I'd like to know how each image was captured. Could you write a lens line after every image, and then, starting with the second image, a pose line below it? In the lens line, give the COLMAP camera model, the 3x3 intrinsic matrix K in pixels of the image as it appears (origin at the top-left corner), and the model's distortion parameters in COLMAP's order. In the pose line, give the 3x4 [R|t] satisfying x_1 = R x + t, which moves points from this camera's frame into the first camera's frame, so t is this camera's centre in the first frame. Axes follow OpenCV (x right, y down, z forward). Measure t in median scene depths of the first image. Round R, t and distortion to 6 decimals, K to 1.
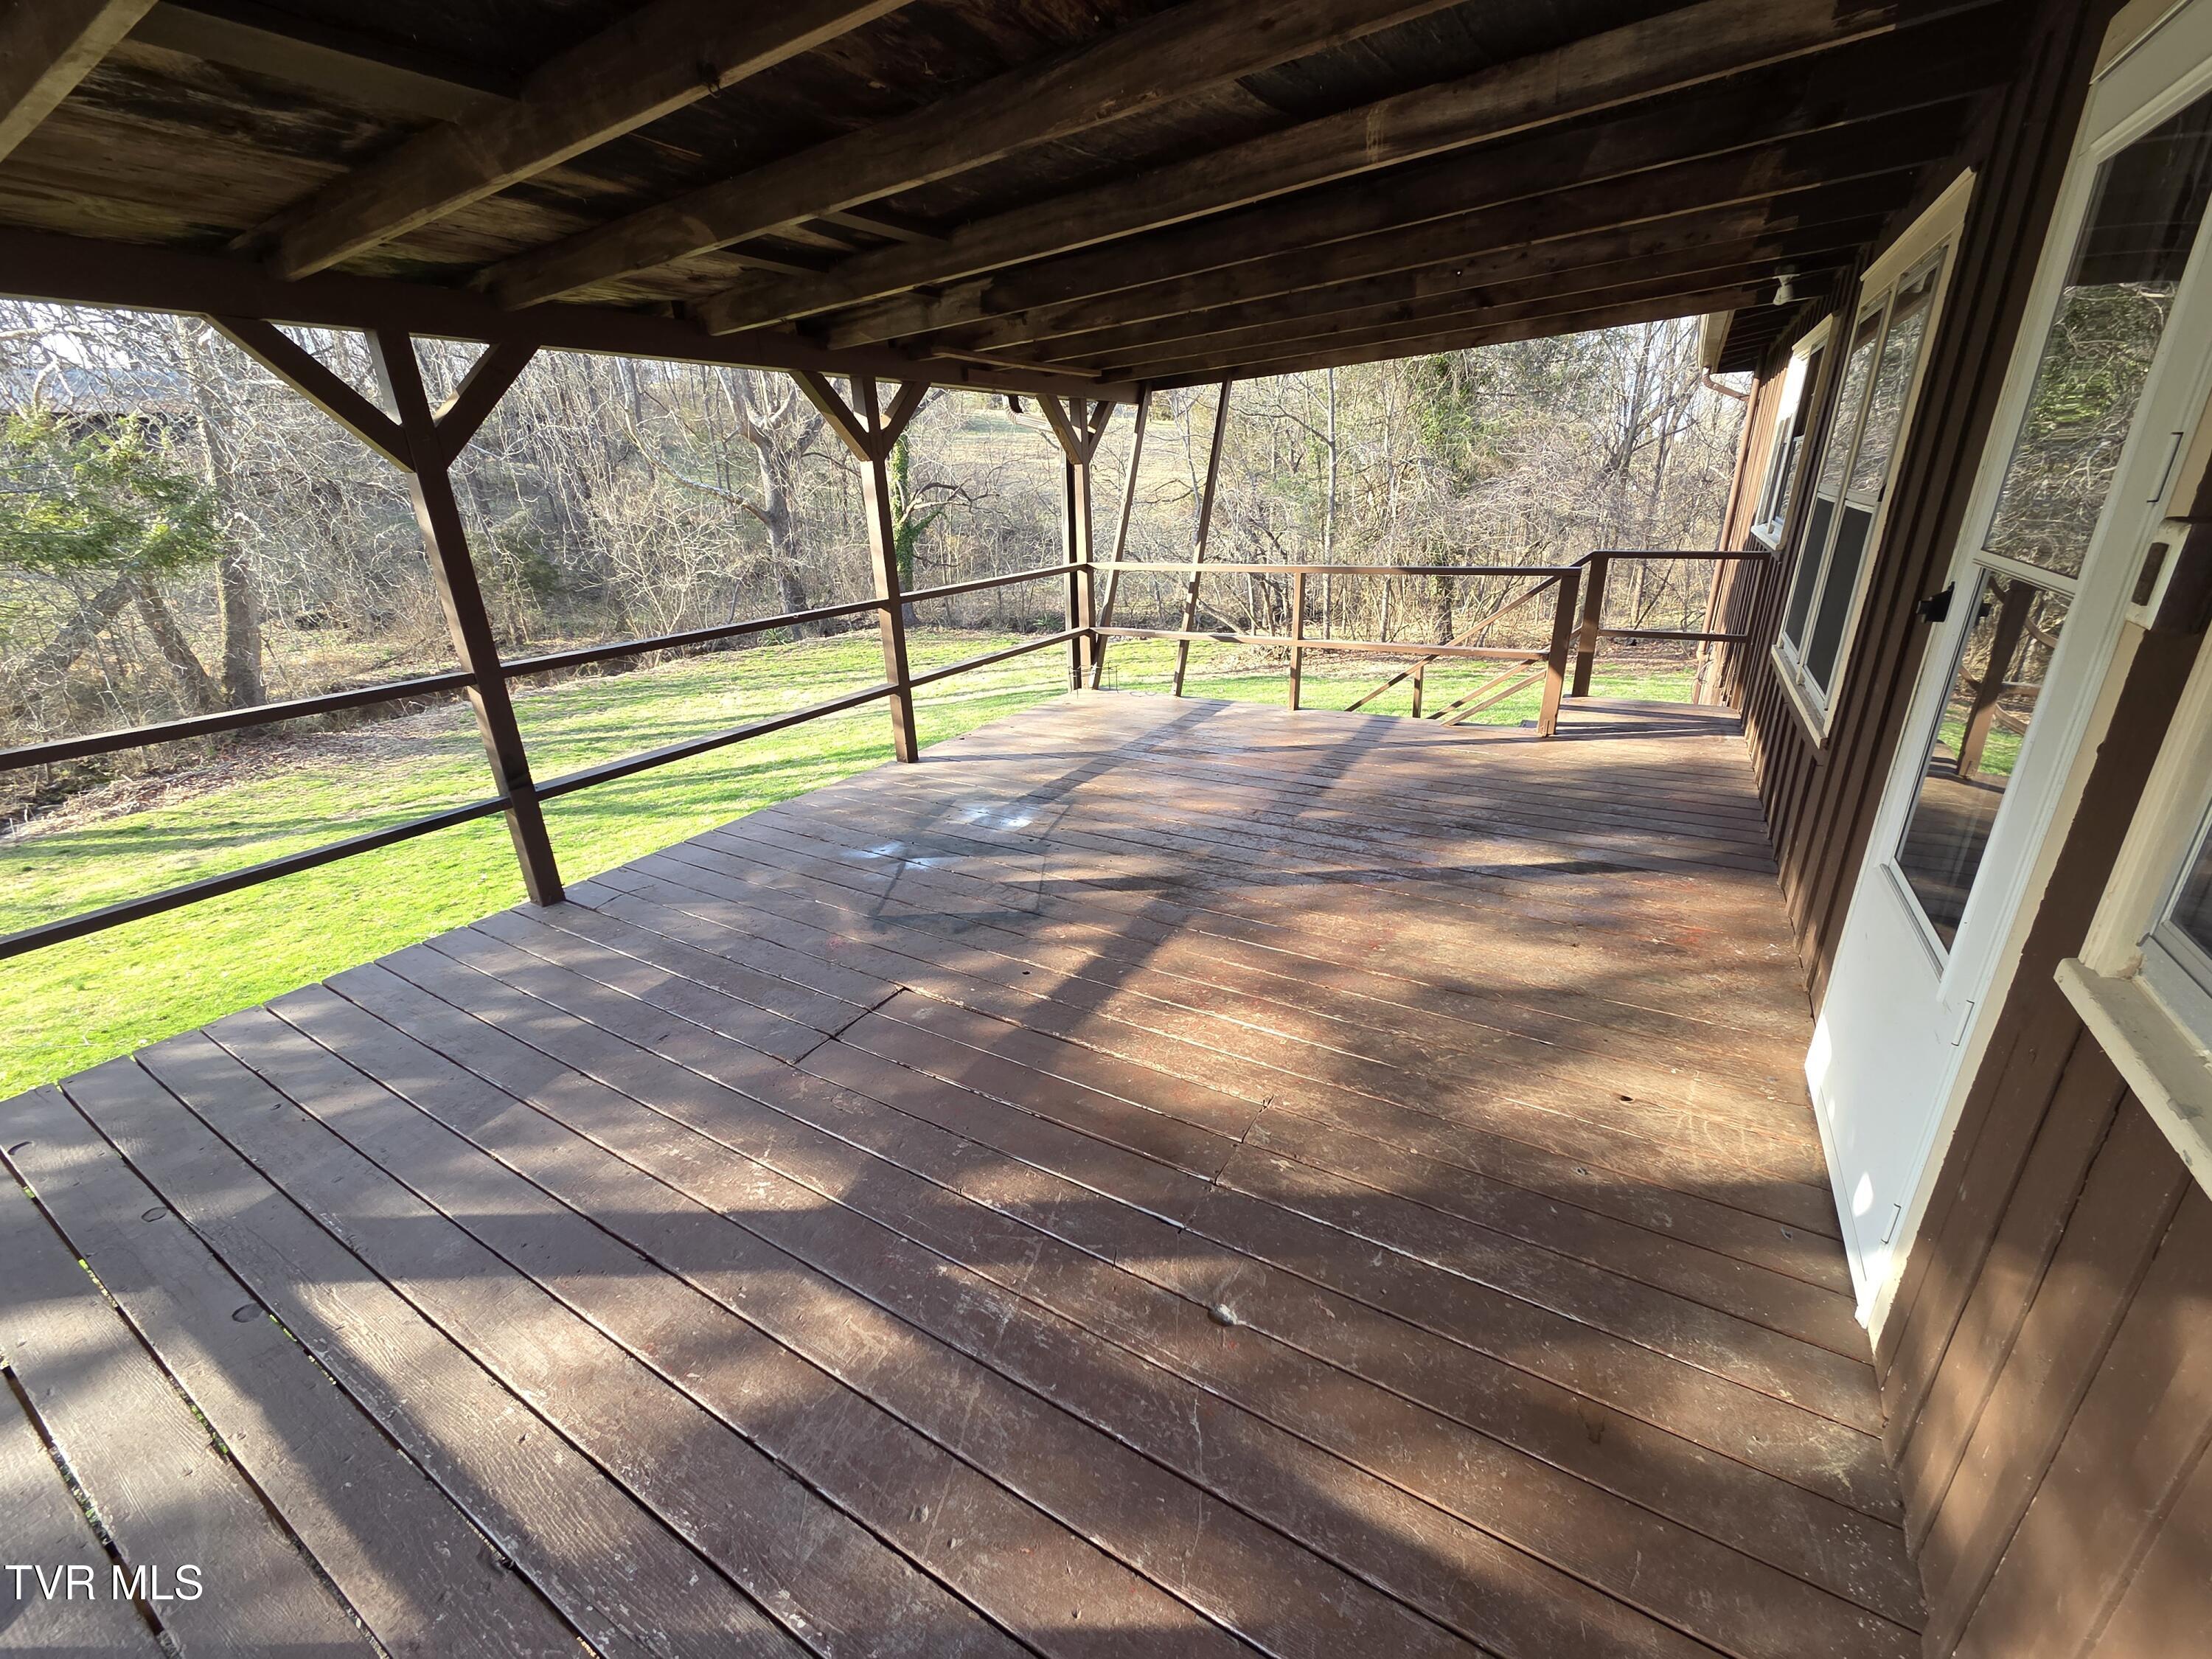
lens RADIAL K [[902.8, 0, 1103.7], [0, 902.8, 826.7], [0, 0, 1]] dist [0.005331, -0.001665]
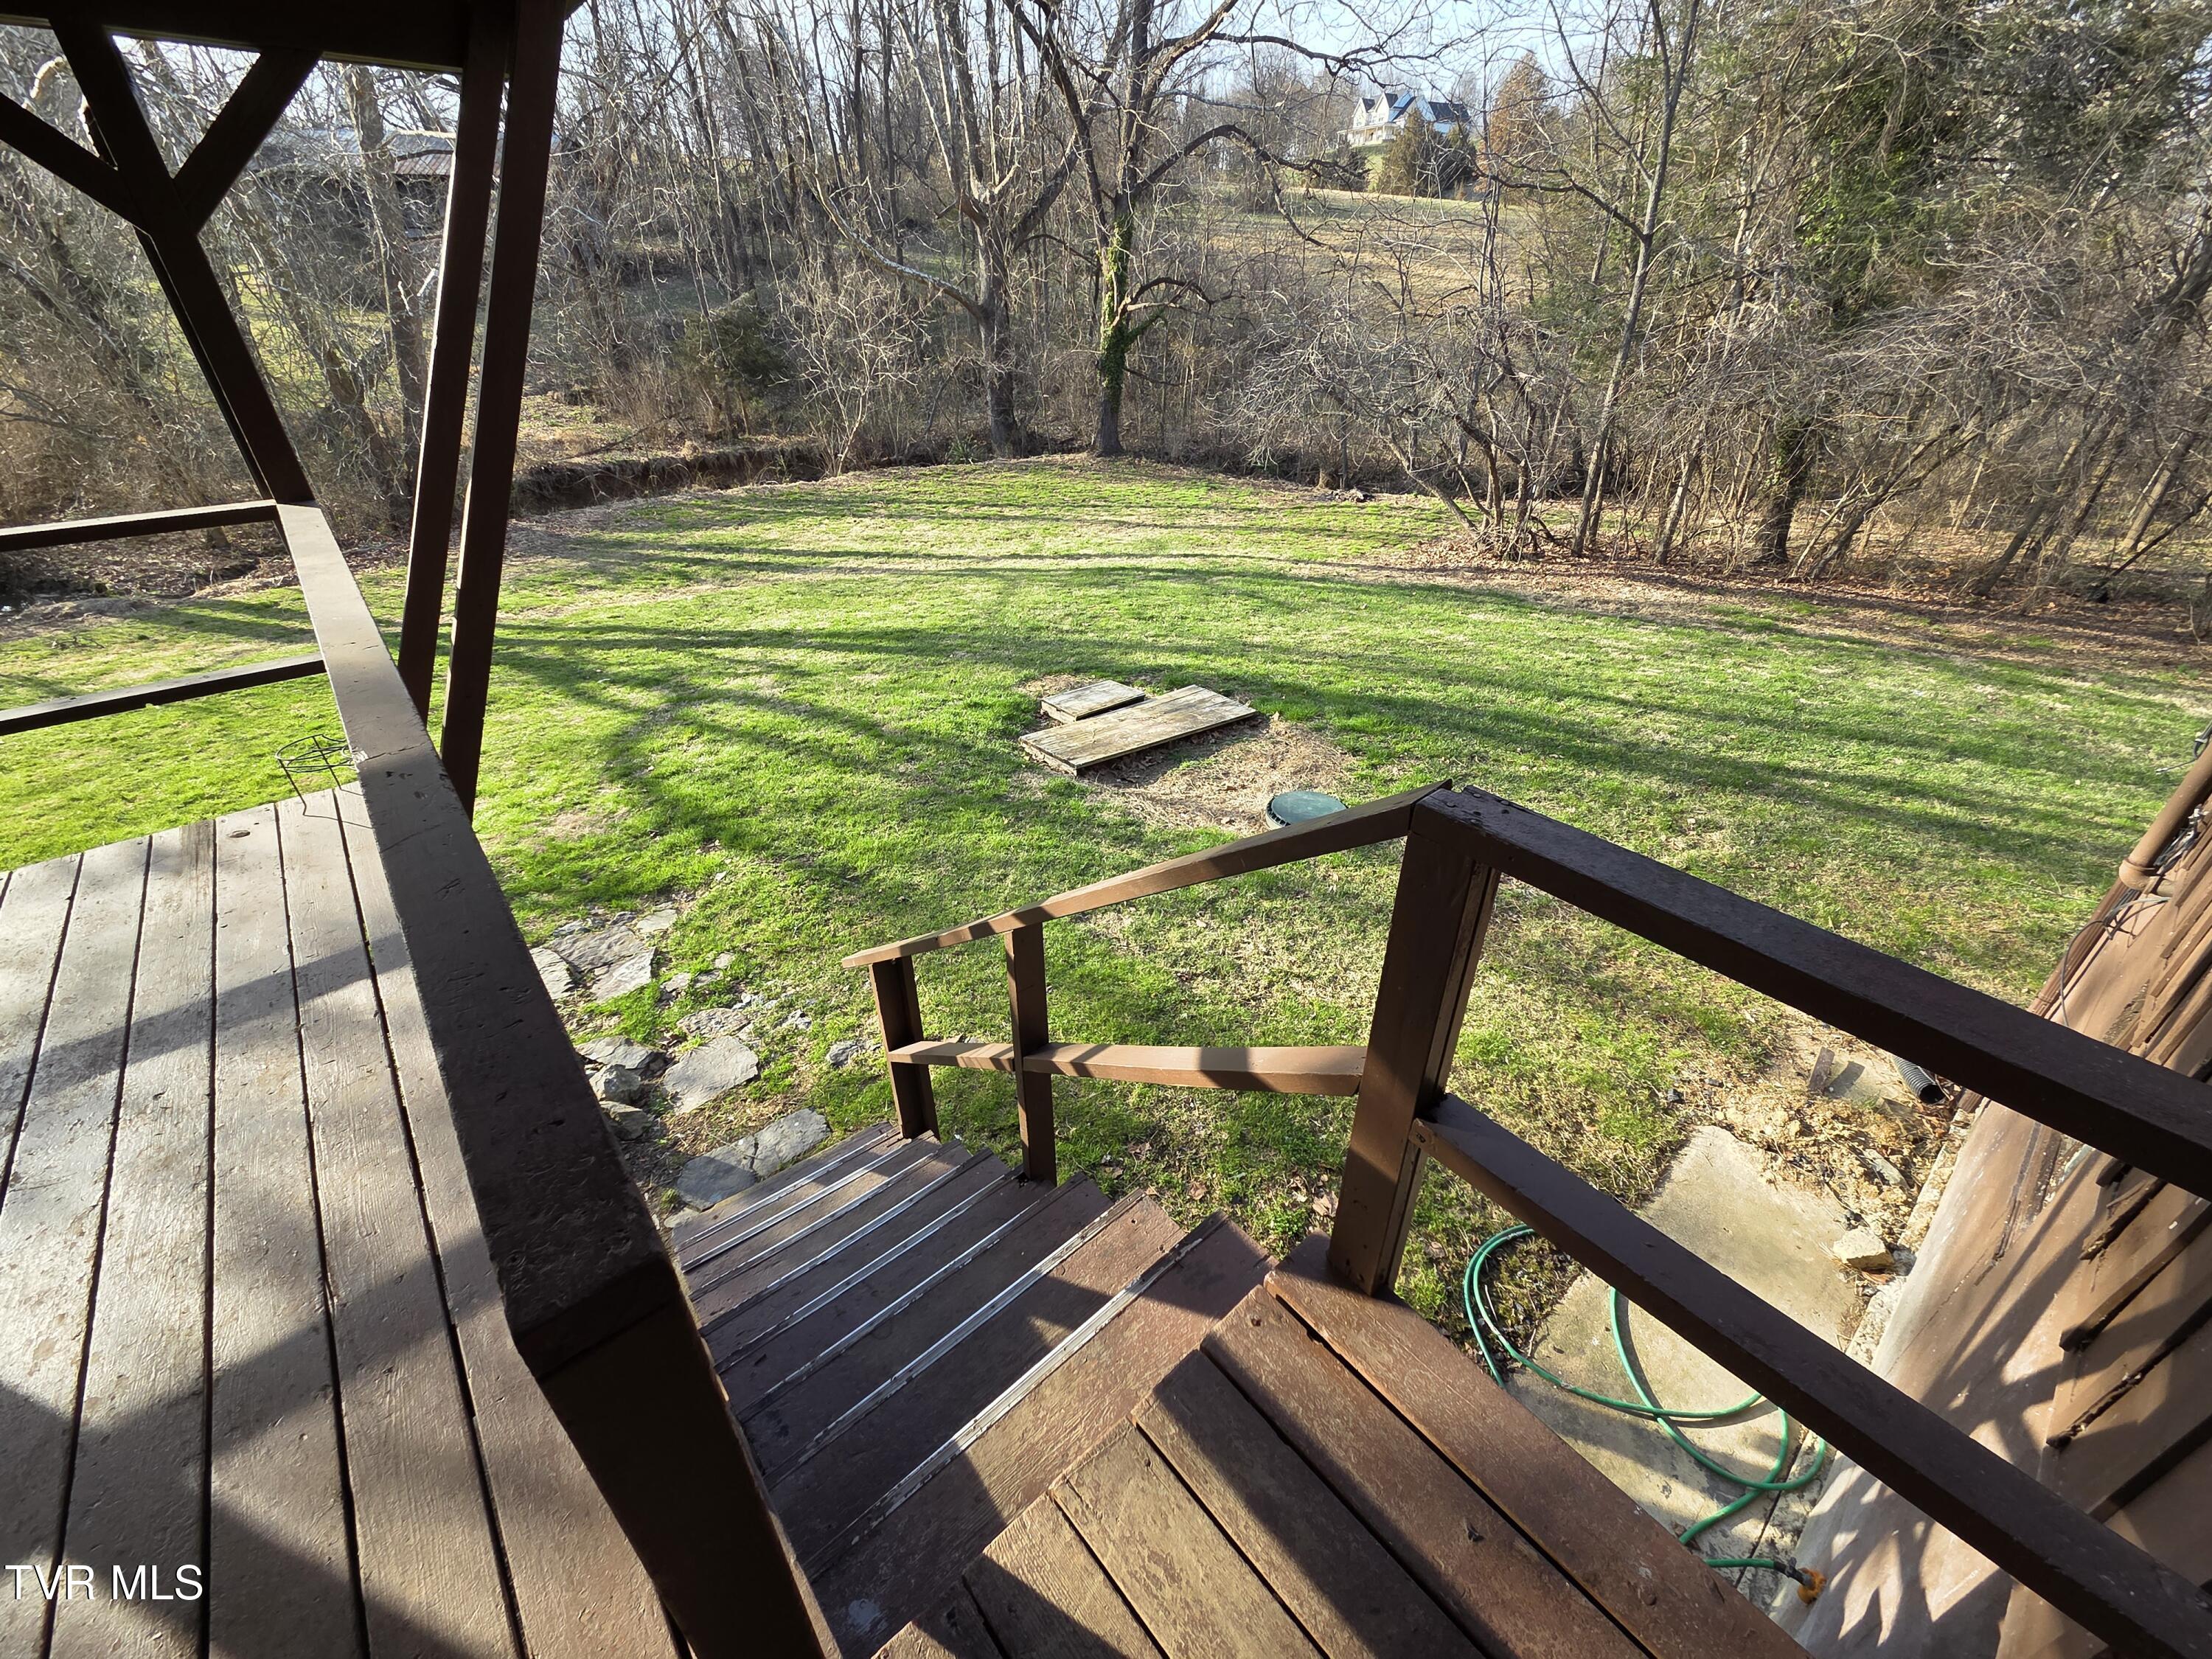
lens RADIAL K [[902.8, 0, 1115.3], [0, 902.8, 826.7], [0, 0, 1]] dist [0.005331, -0.001665]
pose [[0.950327, 0.192378, -0.244683, 0.177145], [-0.145490, 0.969509, 0.197193, -0.108208], [0.275158, -0.151799, 0.949339, 0.270058]]
